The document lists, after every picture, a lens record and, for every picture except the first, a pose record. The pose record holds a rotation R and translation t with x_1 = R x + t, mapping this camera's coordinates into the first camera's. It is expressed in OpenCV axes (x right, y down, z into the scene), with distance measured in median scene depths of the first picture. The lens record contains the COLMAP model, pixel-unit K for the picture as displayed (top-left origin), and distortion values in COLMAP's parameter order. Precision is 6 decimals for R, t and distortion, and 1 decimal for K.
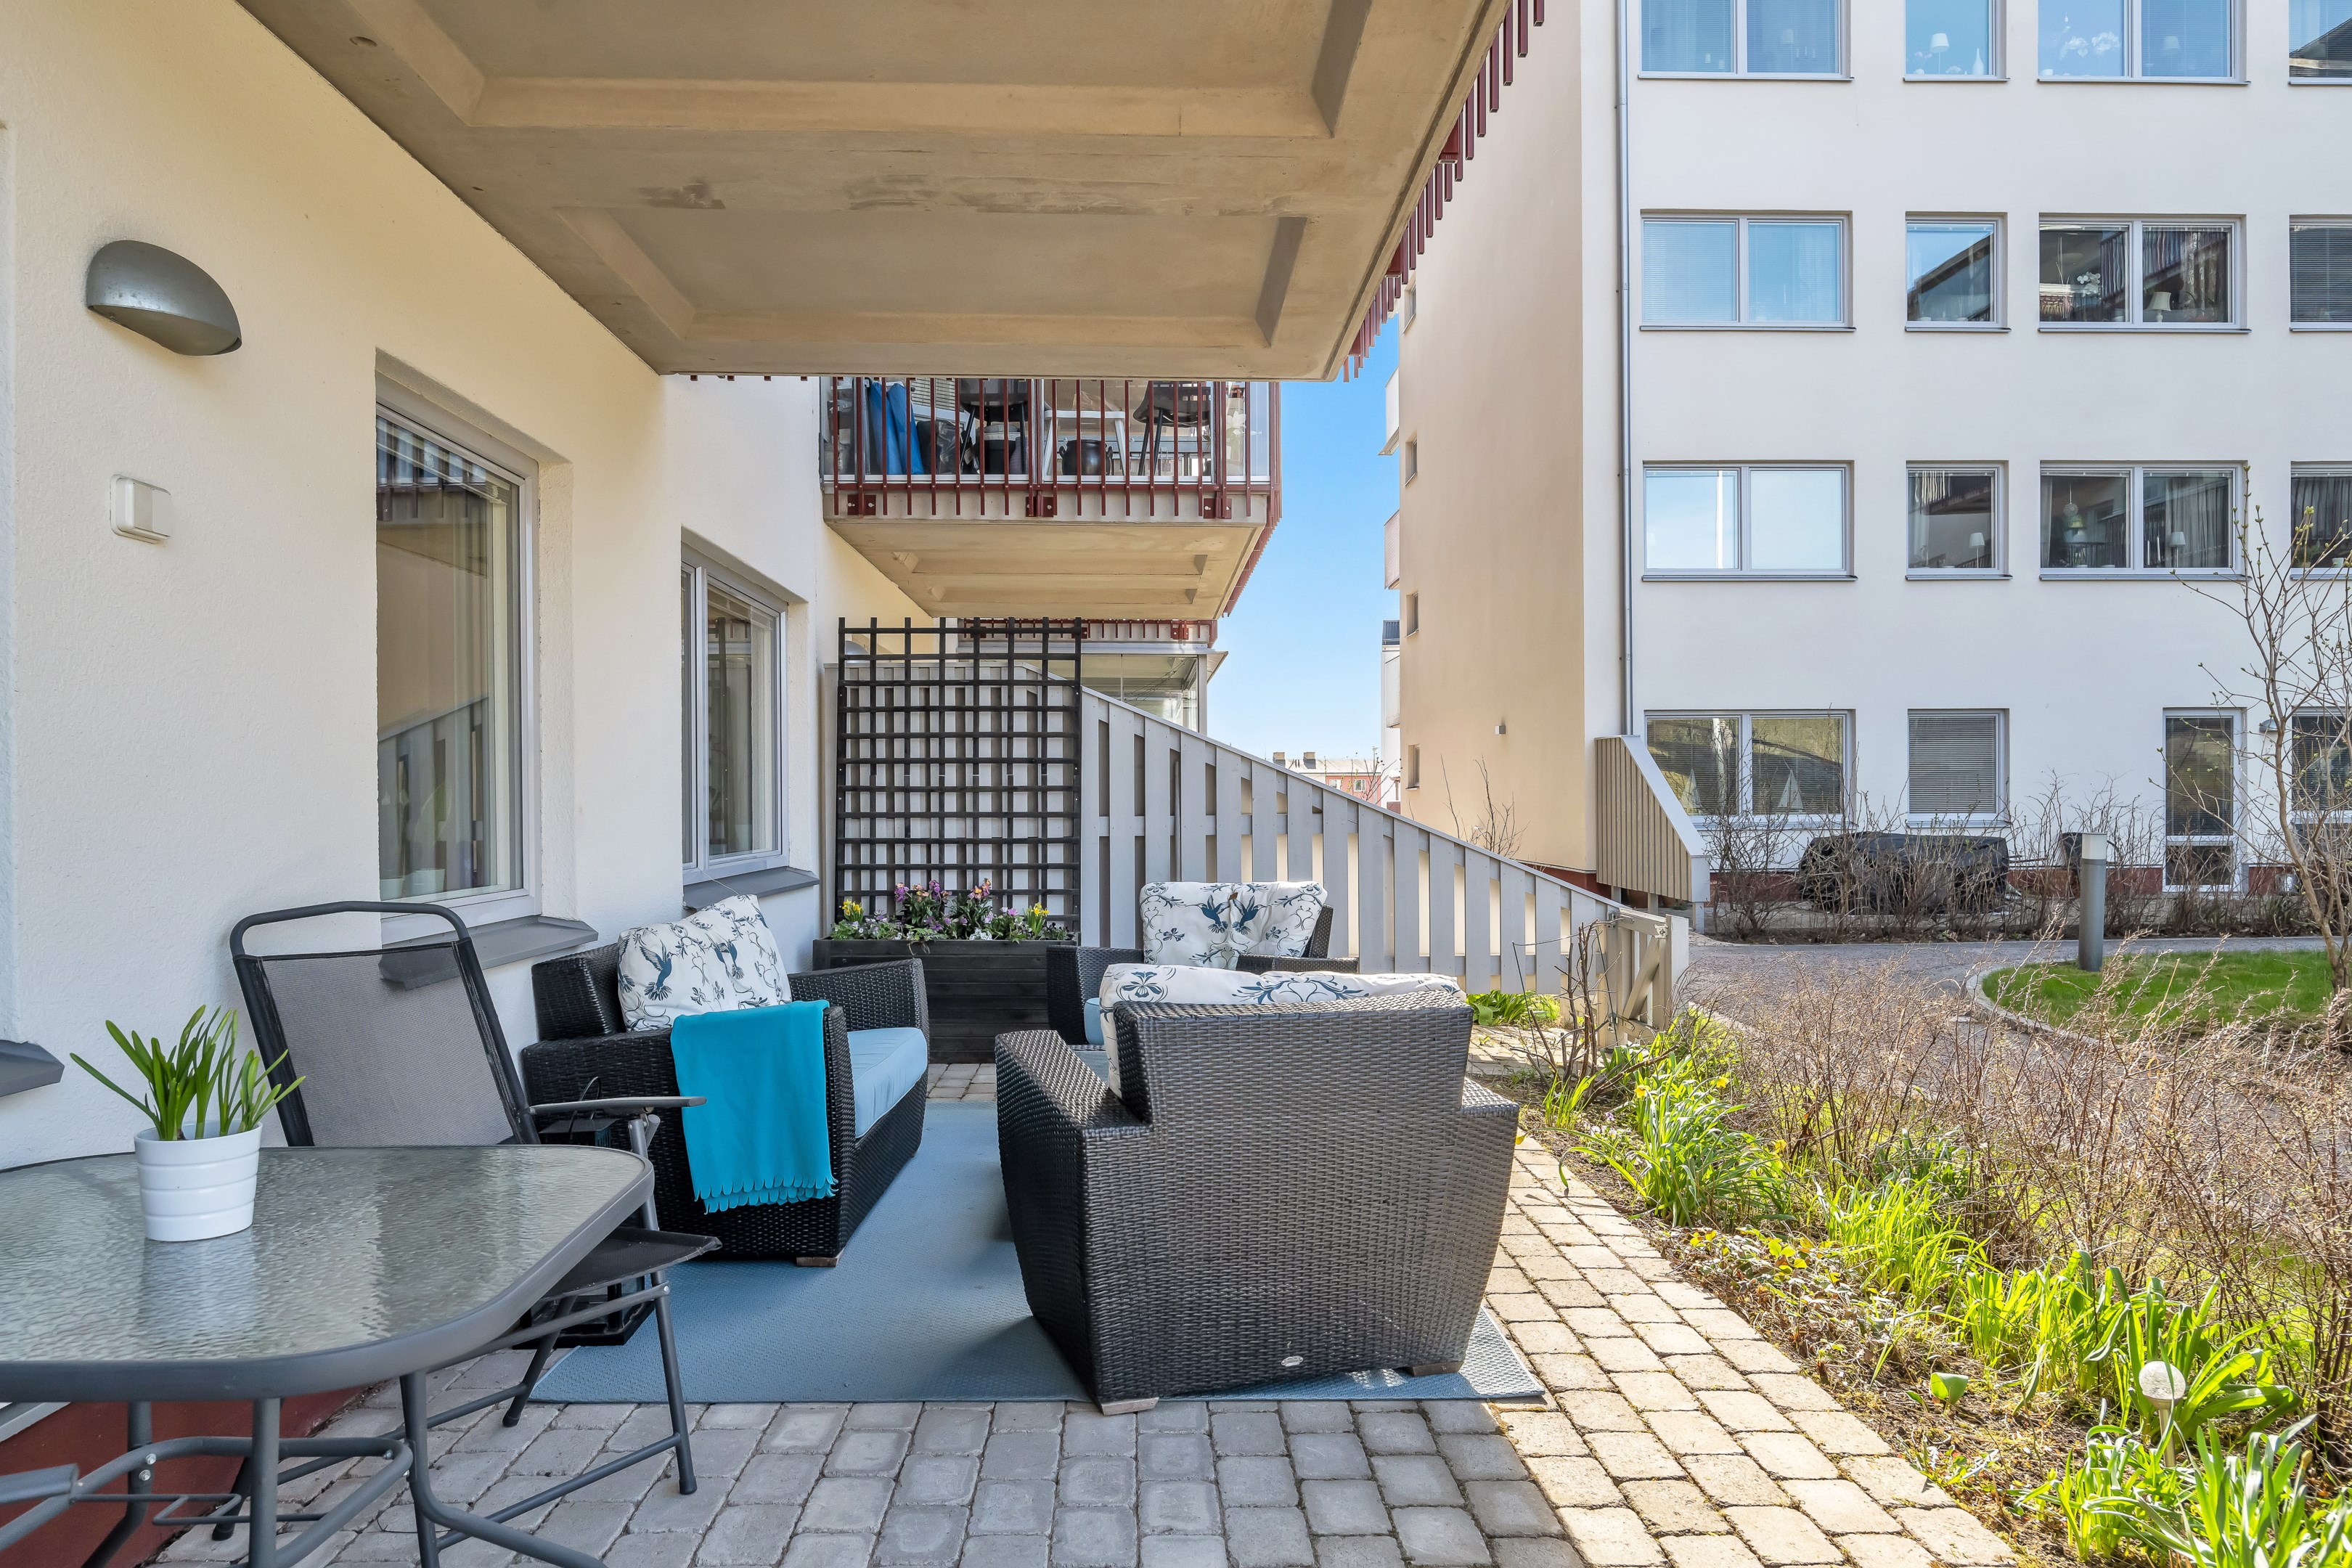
lens RADIAL K [[1604.3, 0, 1172.5], [0, 1604.3, 790.5], [0, 0, 1]] dist [-0.003914, -0.000530]
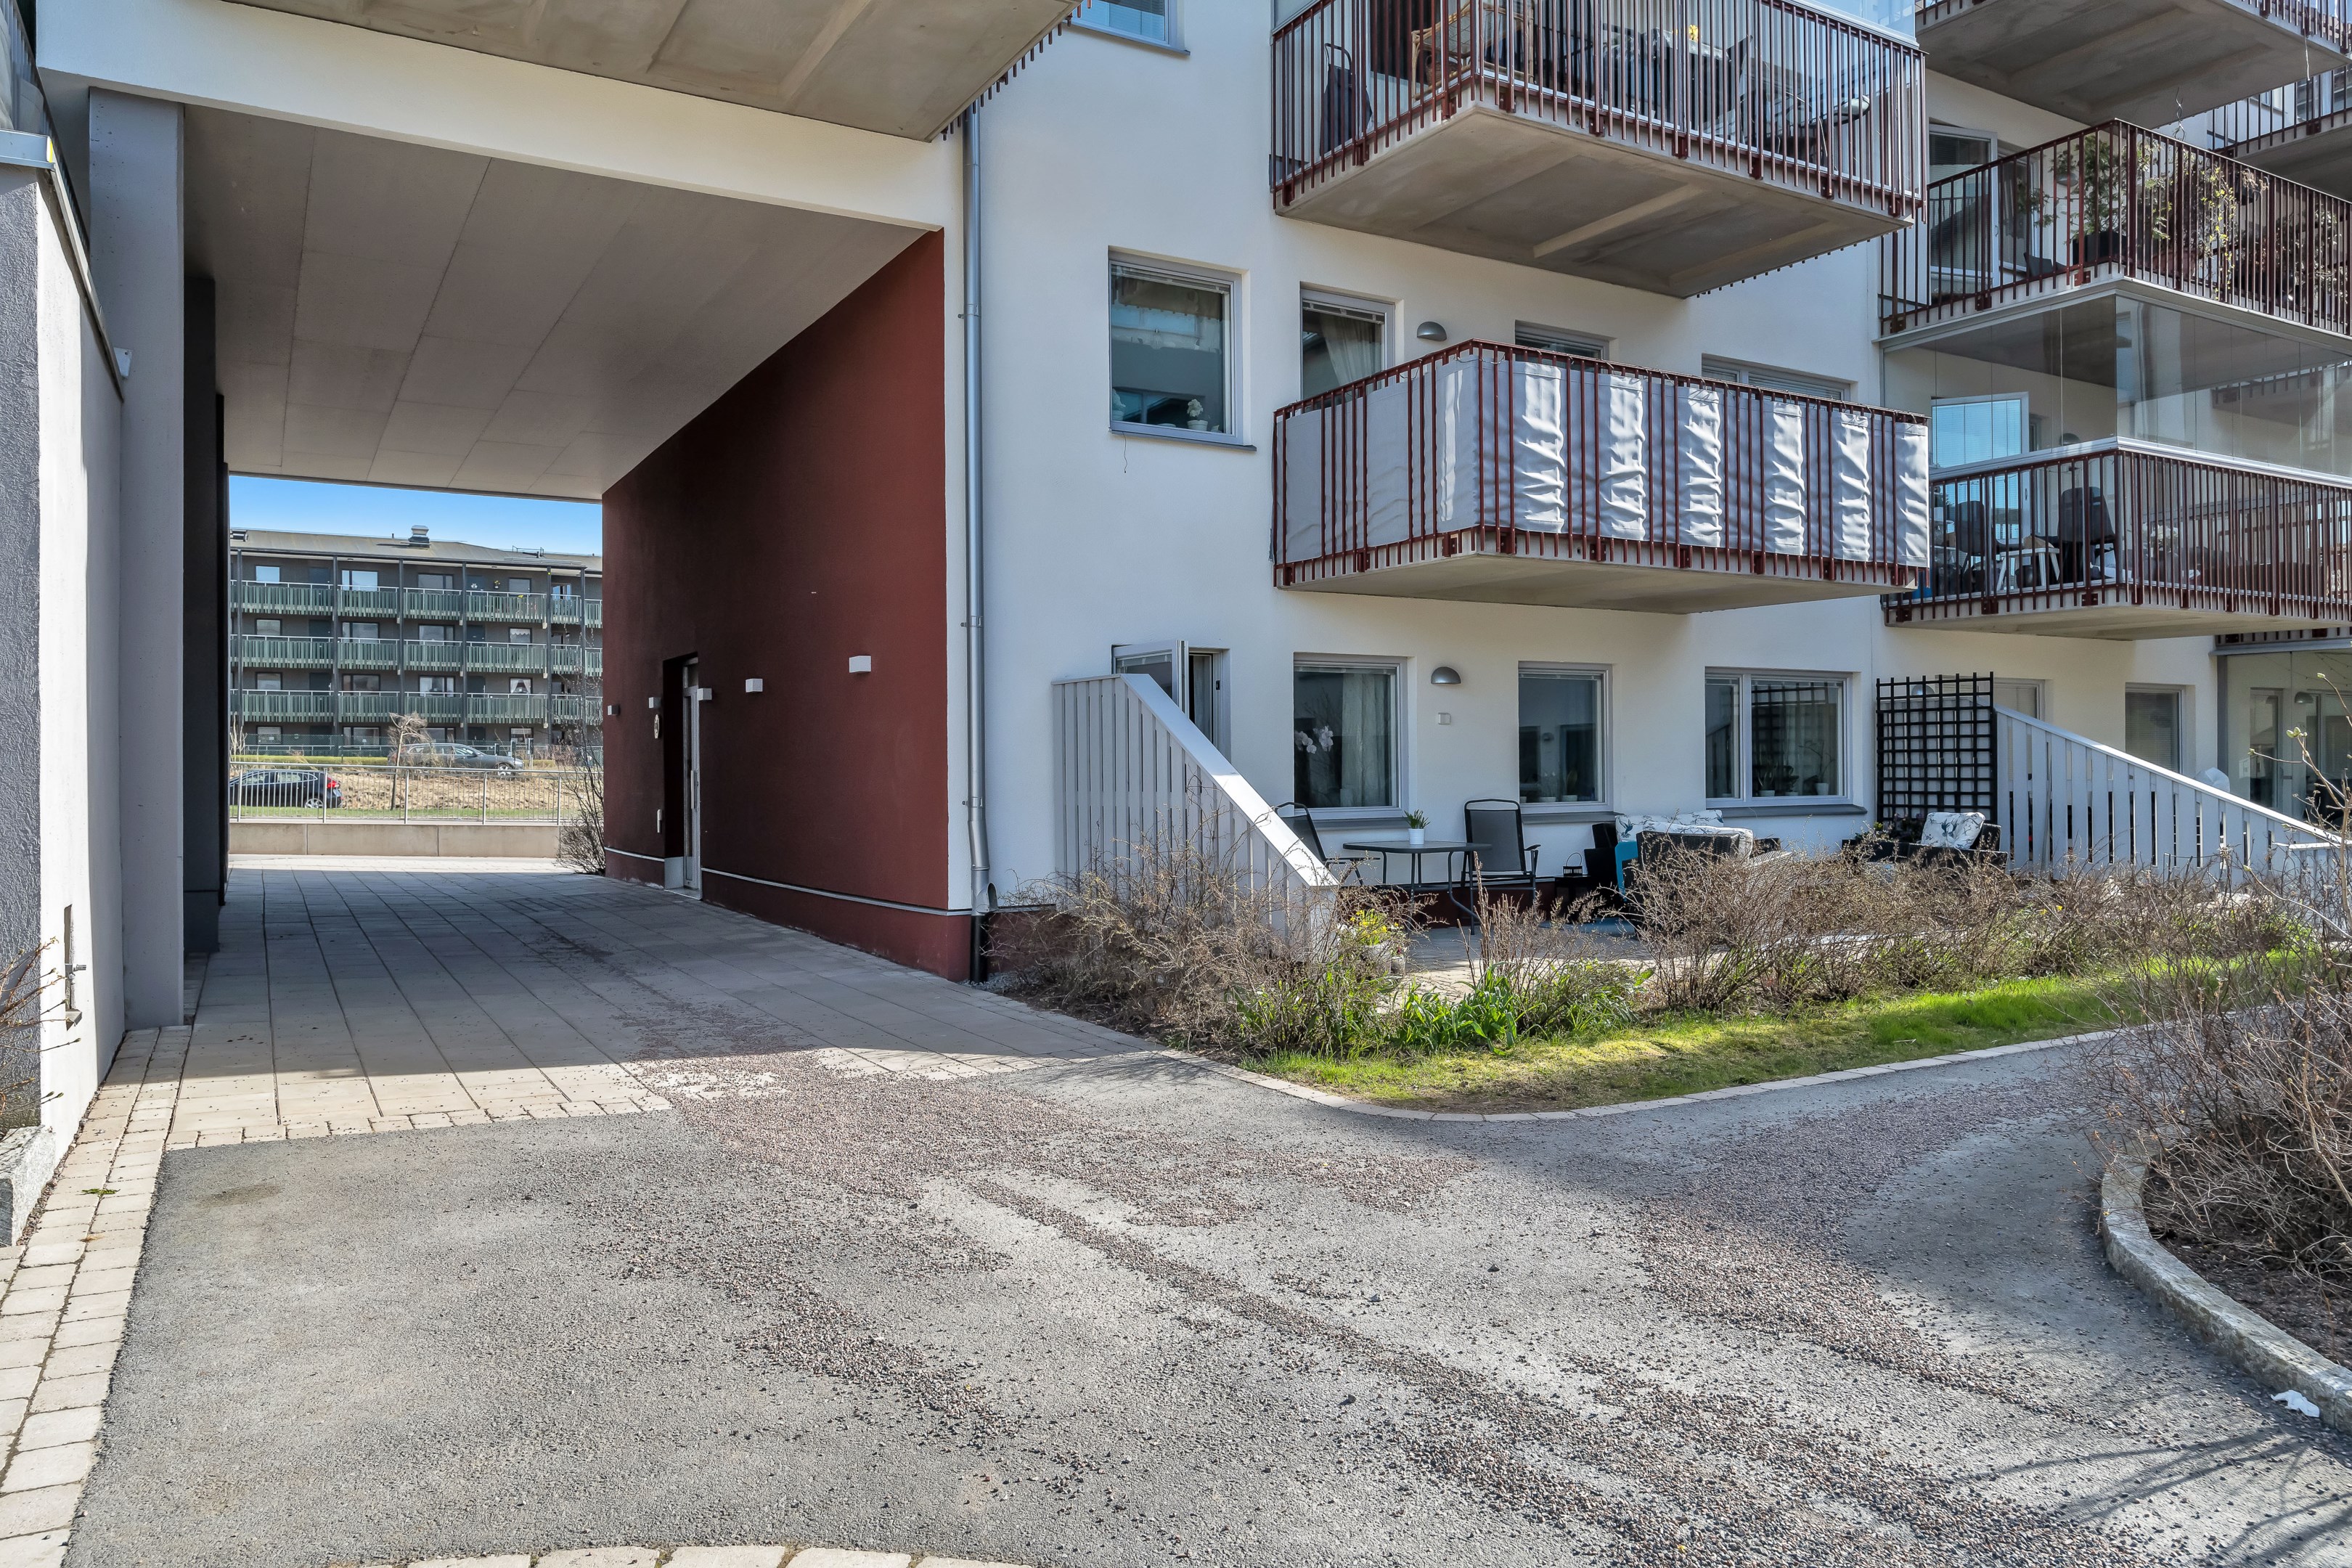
lens RADIAL K [[1604.3, 0, 1175.0], [0, 1604.3, 775.3], [0, 0, 1]] dist [-0.003914, -0.000530]
pose [[0.482703, 0.003672, -0.875776, 1.094015], [0.009947, 0.999904, 0.009675, -0.016540], [0.875728, -0.013382, 0.482620, -0.700229]]
